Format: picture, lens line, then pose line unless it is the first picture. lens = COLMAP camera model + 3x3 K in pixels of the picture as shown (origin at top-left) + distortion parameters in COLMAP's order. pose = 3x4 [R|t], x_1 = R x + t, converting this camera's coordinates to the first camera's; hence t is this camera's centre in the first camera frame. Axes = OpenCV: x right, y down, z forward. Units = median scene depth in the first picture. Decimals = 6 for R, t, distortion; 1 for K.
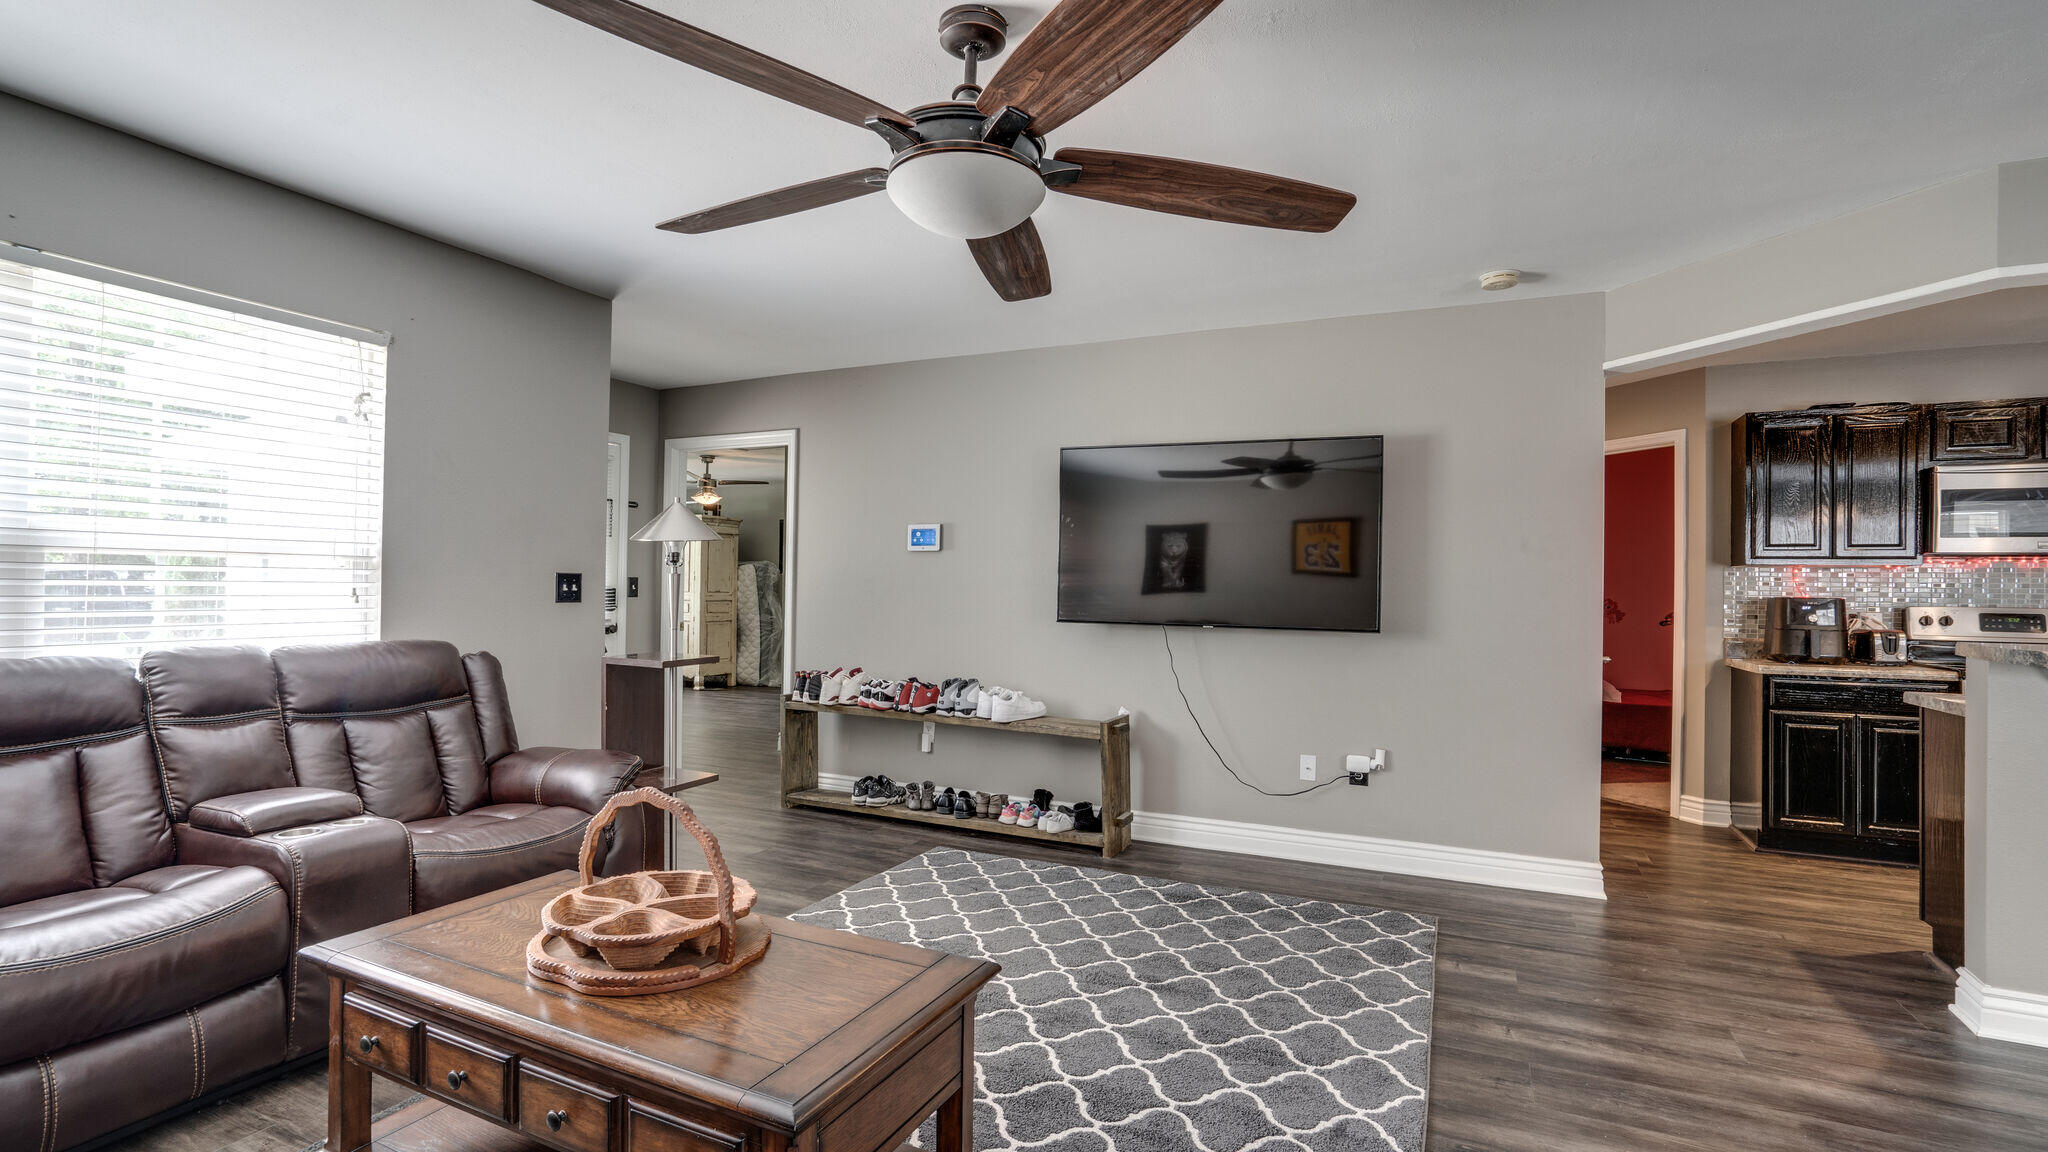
lens RADIAL K [[934.3, 0, 1017.0], [0, 934.3, 577.9], [0, 0, 1]] dist [-0.002117, -0.000066]
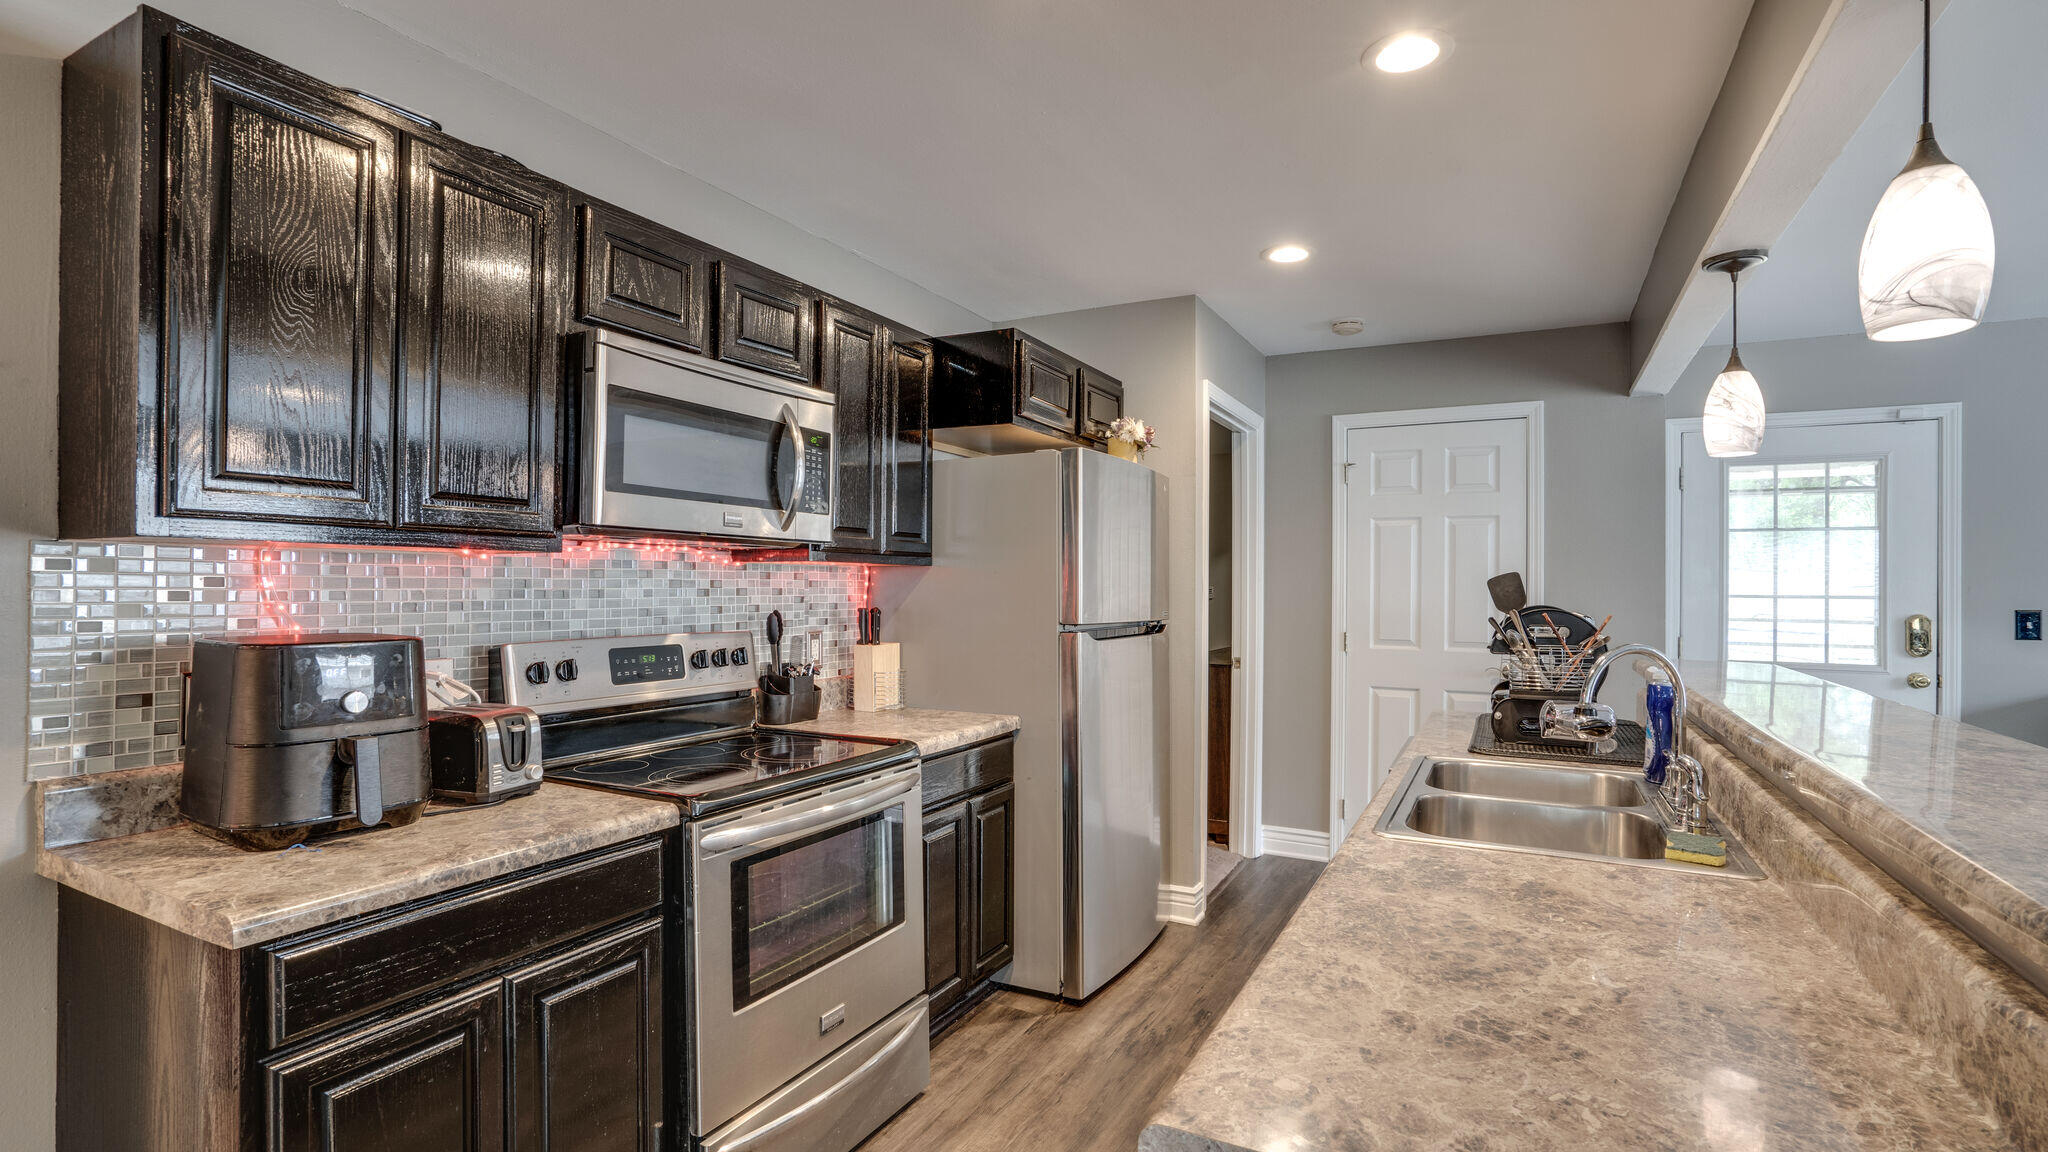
lens RADIAL K [[934.3, 0, 1017.0], [0, 934.3, 577.9], [0, 0, 1]] dist [-0.002117, -0.000066]
pose [[0.034955, -0.006030, 0.999371, 0.522624], [-0.018393, 0.999809, 0.006676, -0.008105], [-0.999220, -0.018615, 0.034837, 0.747298]]
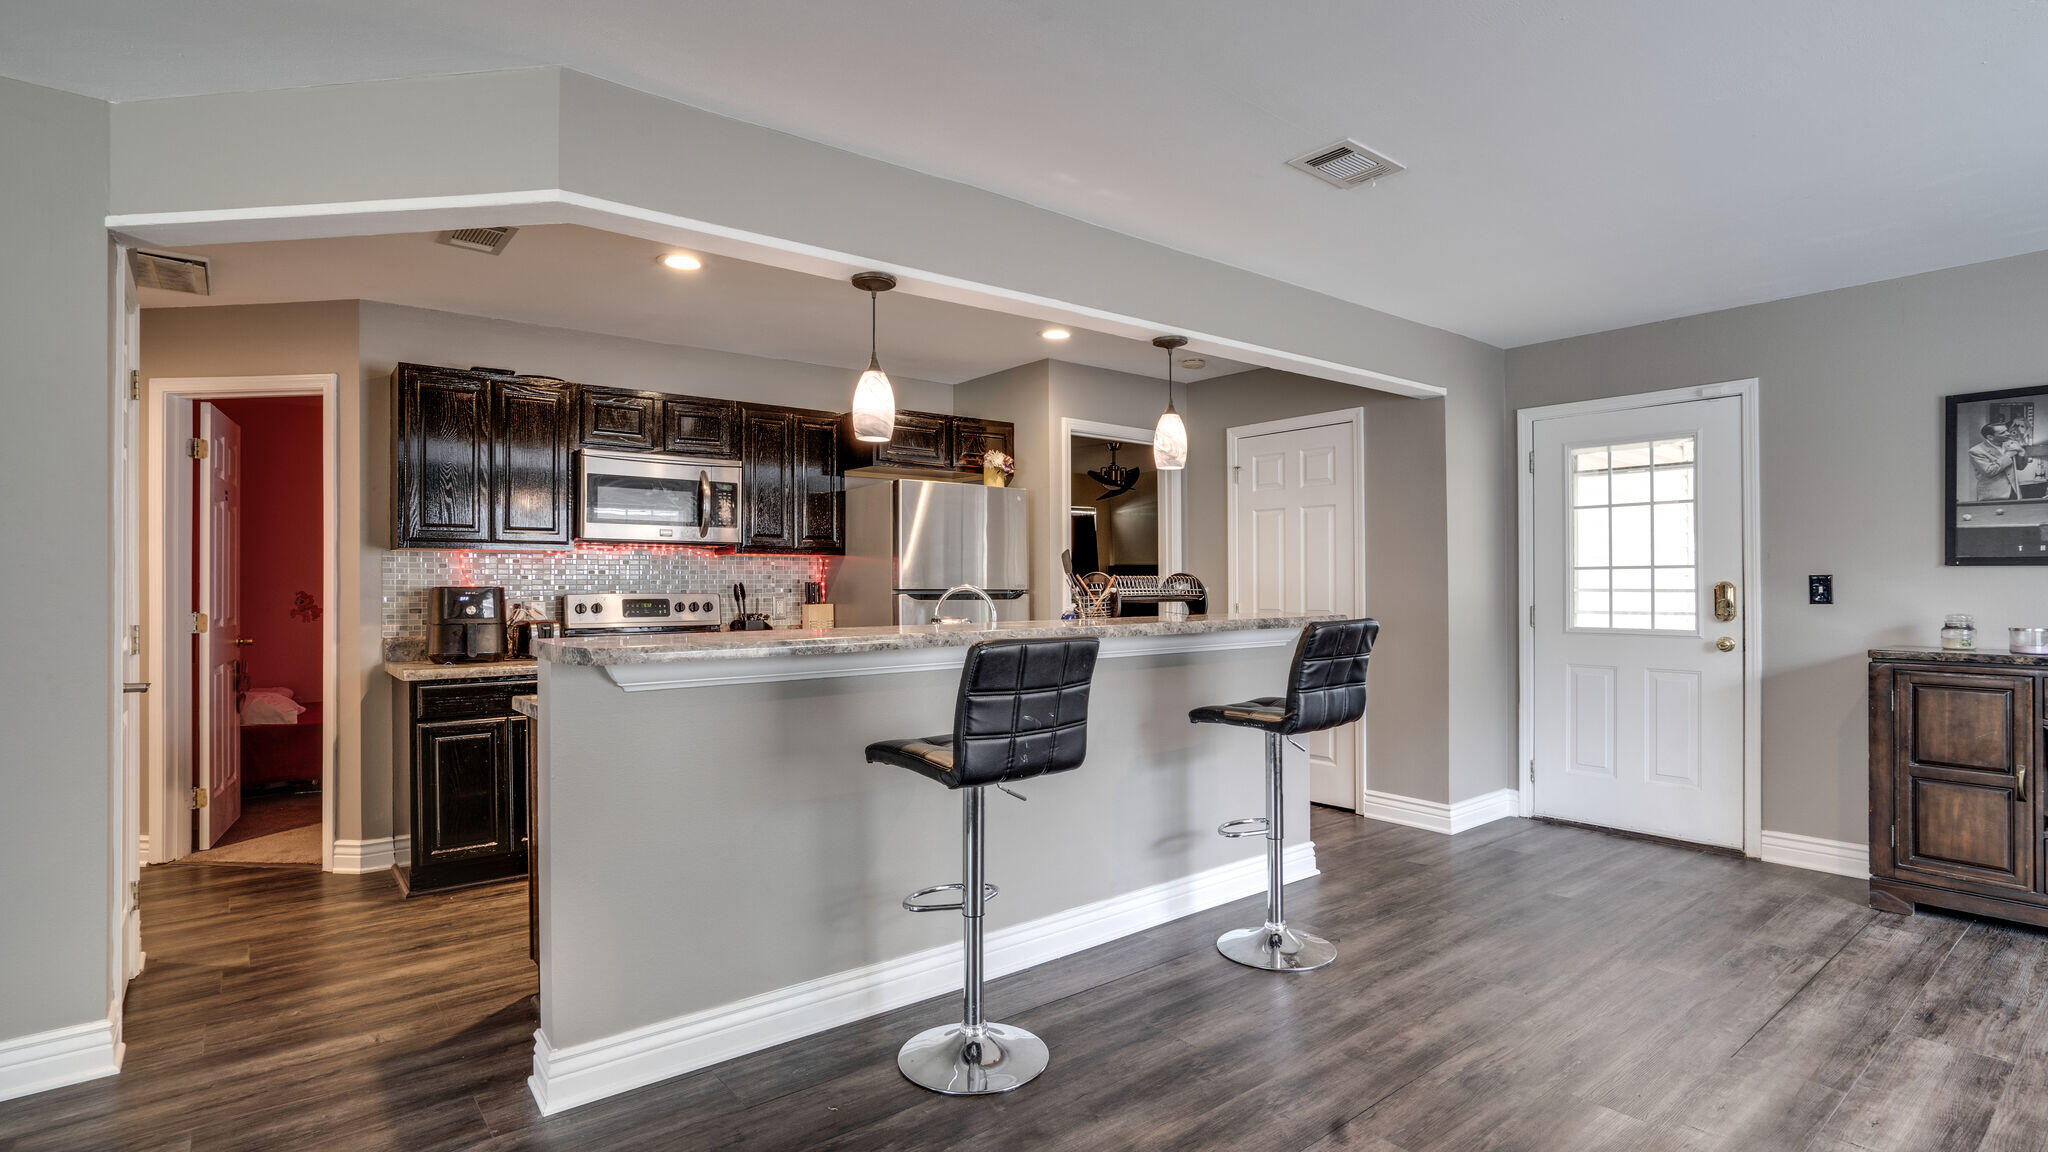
lens RADIAL K [[976.3, 0, 1022.4], [0, 976.3, 585.1], [0, 0, 1]] dist [-0.001433, -0.000061]
pose [[0.433409, -0.015289, 0.901068, 0.255328], [-0.000640, 0.999851, 0.017273, 0.003645], [-0.901197, -0.008063, 0.433334, 0.141607]]
